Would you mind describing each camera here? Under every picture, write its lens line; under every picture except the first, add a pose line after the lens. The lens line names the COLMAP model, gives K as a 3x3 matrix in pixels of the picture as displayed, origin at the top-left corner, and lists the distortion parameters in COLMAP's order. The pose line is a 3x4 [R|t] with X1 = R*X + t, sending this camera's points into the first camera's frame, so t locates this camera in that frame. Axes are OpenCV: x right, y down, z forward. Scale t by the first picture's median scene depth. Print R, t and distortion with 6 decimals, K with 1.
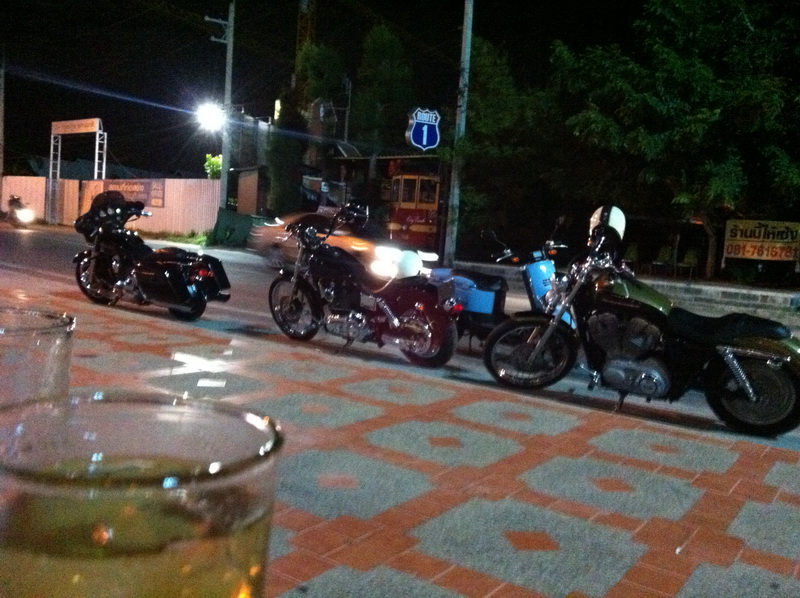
lens RADIAL K [[775.6, 0, 400.0], [0, 775.6, 299.0], [0, 0, 1]] dist [0.146175, -0.328104]
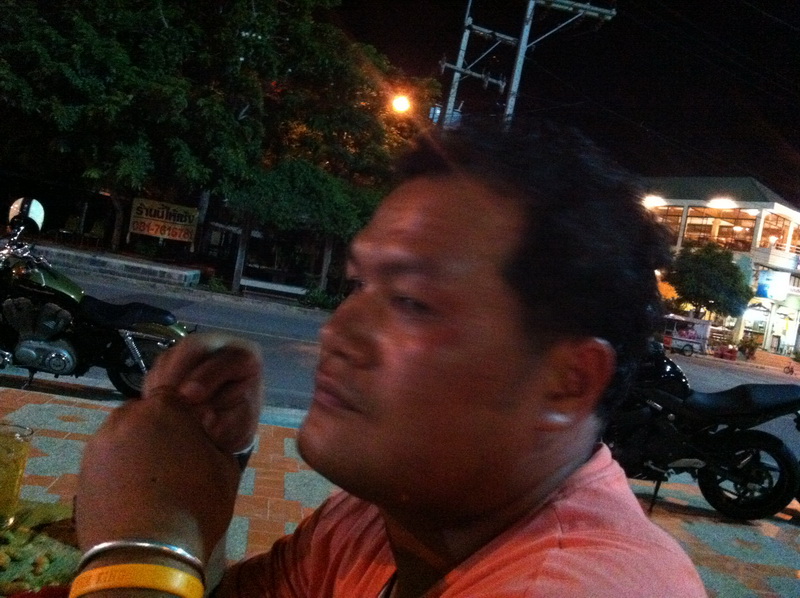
lens RADIAL K [[768.6, 0, 400.0], [0, 768.6, 299.0], [0, 0, 1]] dist [-0.003568, -0.012068]
pose [[0.741976, 0.035602, 0.669481, -0.053131], [-0.062596, 0.997906, 0.016306, -0.027436], [-0.667498, -0.054005, 0.742651, -0.124044]]
